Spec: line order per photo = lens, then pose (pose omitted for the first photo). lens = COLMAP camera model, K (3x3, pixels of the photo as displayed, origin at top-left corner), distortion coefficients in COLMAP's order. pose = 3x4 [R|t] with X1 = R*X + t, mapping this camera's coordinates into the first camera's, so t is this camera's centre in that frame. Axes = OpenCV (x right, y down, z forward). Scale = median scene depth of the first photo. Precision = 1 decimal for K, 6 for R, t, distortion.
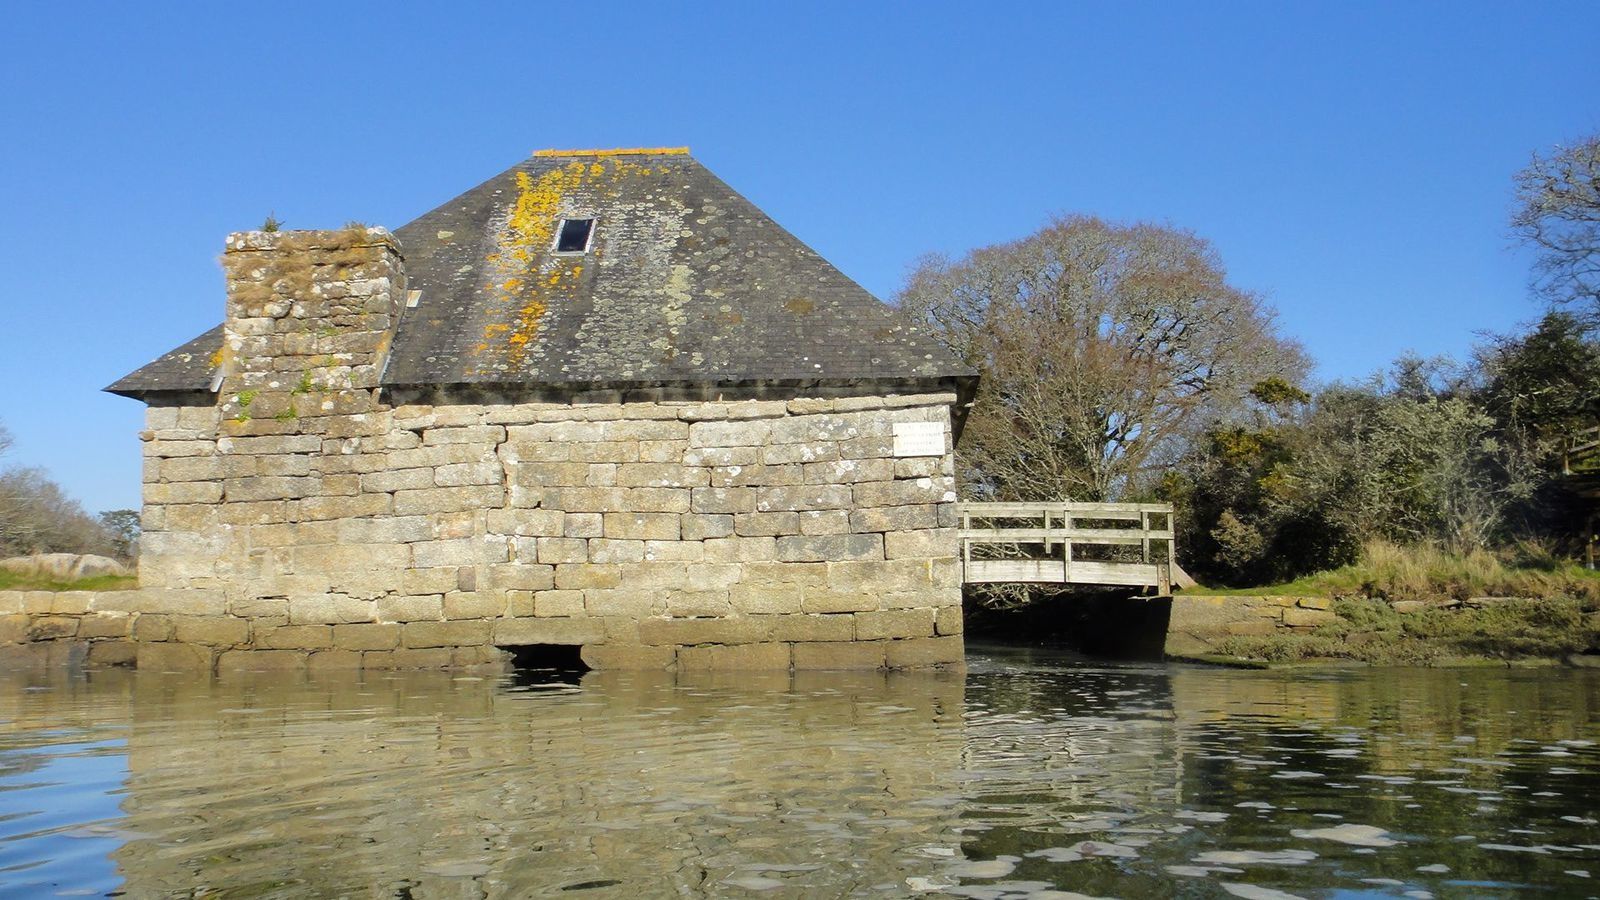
lens RADIAL K [[1334.4, 0, 800.0], [0, 1334.4, 453.5], [0, 0, 1]] dist [0.007995, 0.004244]
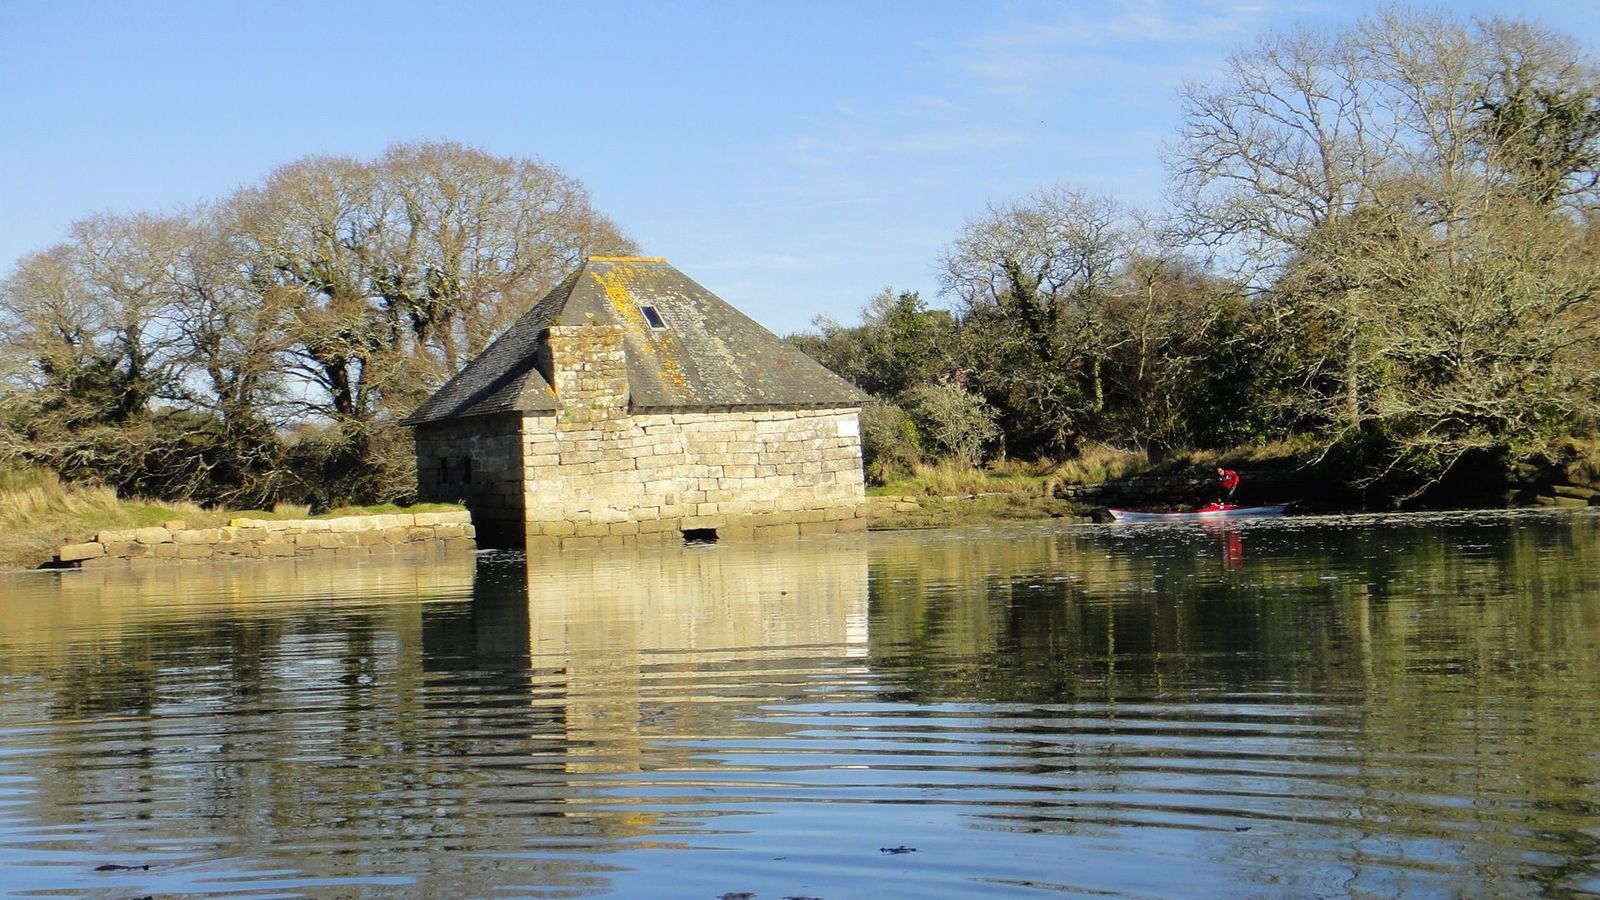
lens RADIAL K [[1334.4, 0, 800.0], [0, 1334.4, 448.9], [0, 0, 1]] dist [0.007995, 0.004244]
pose [[0.875193, -0.015003, 0.483541, -1.059136], [-0.016408, 0.998023, 0.060664, -0.111671], [-0.483495, -0.061027, 0.873217, -0.894653]]
